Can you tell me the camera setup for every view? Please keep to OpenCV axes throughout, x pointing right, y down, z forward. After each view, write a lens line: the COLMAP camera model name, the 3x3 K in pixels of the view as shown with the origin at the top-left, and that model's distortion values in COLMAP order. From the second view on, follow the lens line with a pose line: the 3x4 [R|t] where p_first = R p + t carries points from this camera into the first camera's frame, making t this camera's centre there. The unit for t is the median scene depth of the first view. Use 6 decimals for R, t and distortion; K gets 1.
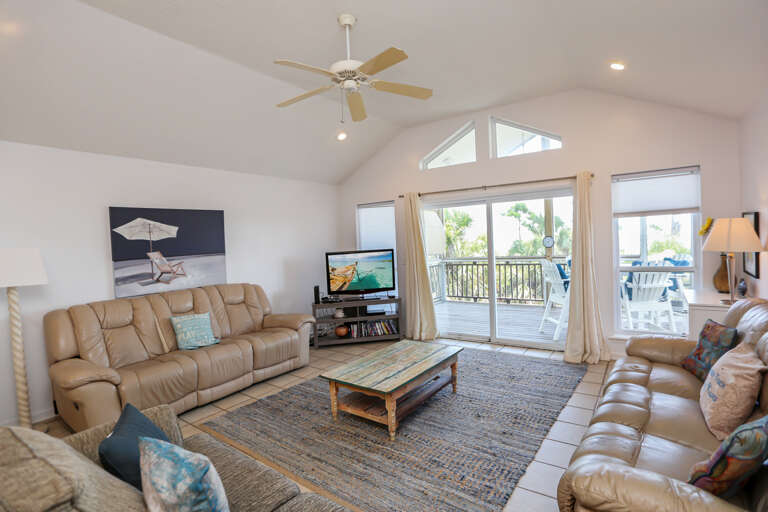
lens RADIAL K [[374.8, 0, 390.2], [0, 374.8, 250.2], [0, 0, 1]] dist [-0.080182, 0.039231]
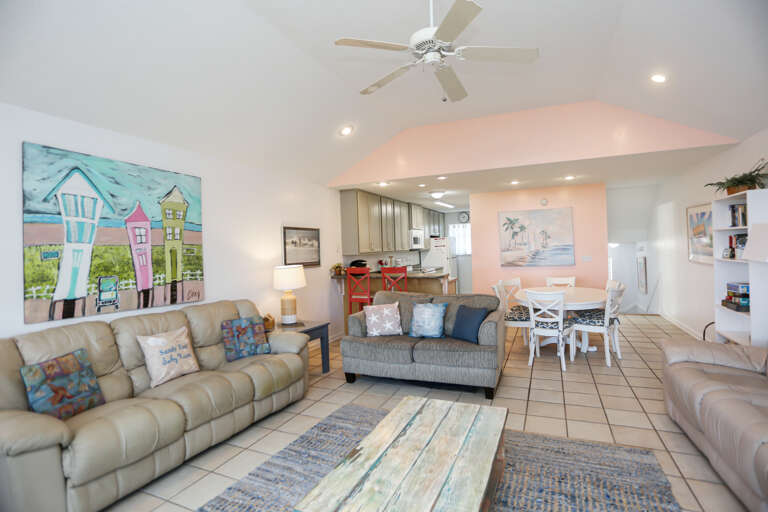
lens RADIAL K [[374.8, 0, 390.2], [0, 374.8, 250.2], [0, 0, 1]] dist [-0.080182, 0.039231]
pose [[-0.975623, 0.076142, -0.205822, 0.129262], [0.070965, 0.996952, 0.032426, -0.025356], [0.207664, 0.017029, -0.978052, 1.195112]]
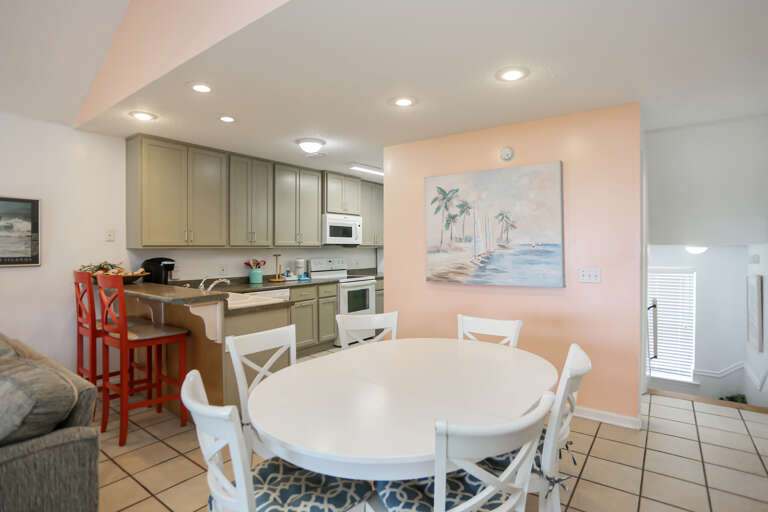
lens RADIAL K [[391.7, 0, 391.6], [0, 391.7, 250.0], [0, 0, 1]] dist [-0.065601, 0.026469]
pose [[-0.999019, 0.041683, 0.014961, -0.625832], [0.042053, 0.998795, 0.025312, 0.036490], [-0.013888, 0.025917, -0.999568, 0.587067]]
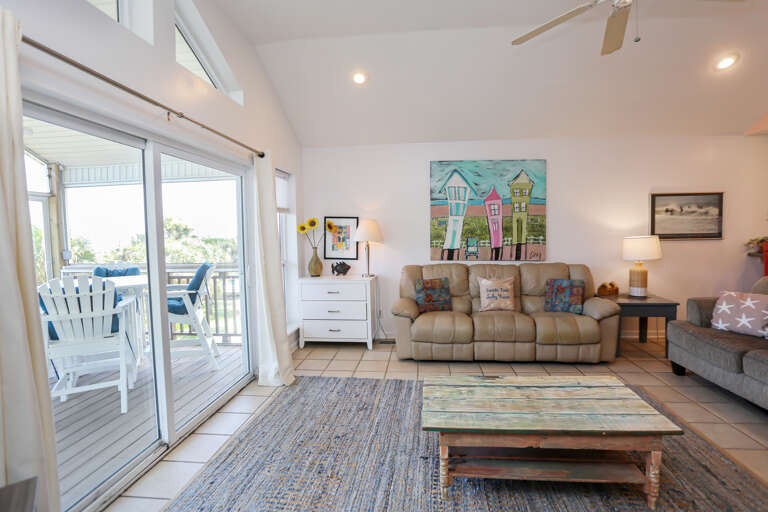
lens RADIAL K [[374.8, 0, 390.2], [0, 374.8, 250.2], [0, 0, 1]] dist [-0.080182, 0.039231]
pose [[-0.496316, 0.010143, 0.868082, -0.321522], [0.061395, 0.997838, 0.023443, 0.006582], [-0.865968, 0.064931, -0.495866, 1.173114]]
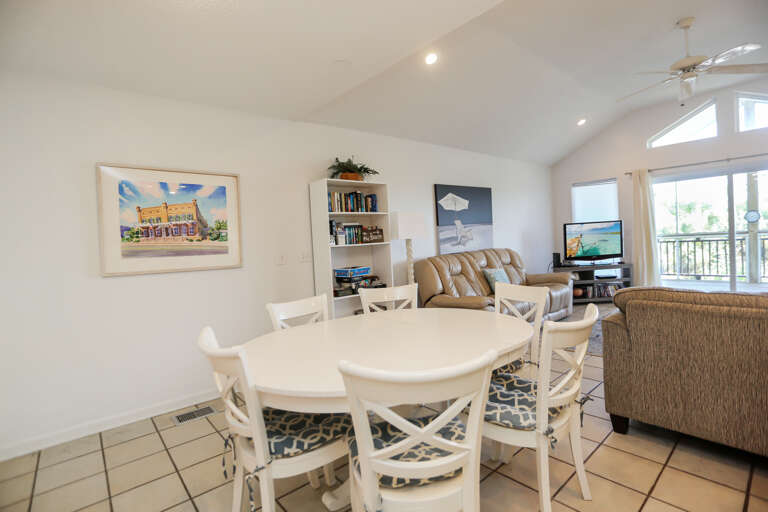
lens RADIAL K [[374.8, 0, 390.2], [0, 374.8, 250.2], [0, 0, 1]] dist [-0.080182, 0.039231]
pose [[0.972228, -0.004479, -0.233995, -0.541772], [0.008715, 0.999816, 0.017074, 0.080959], [0.233875, -0.018639, 0.972088, -0.300722]]
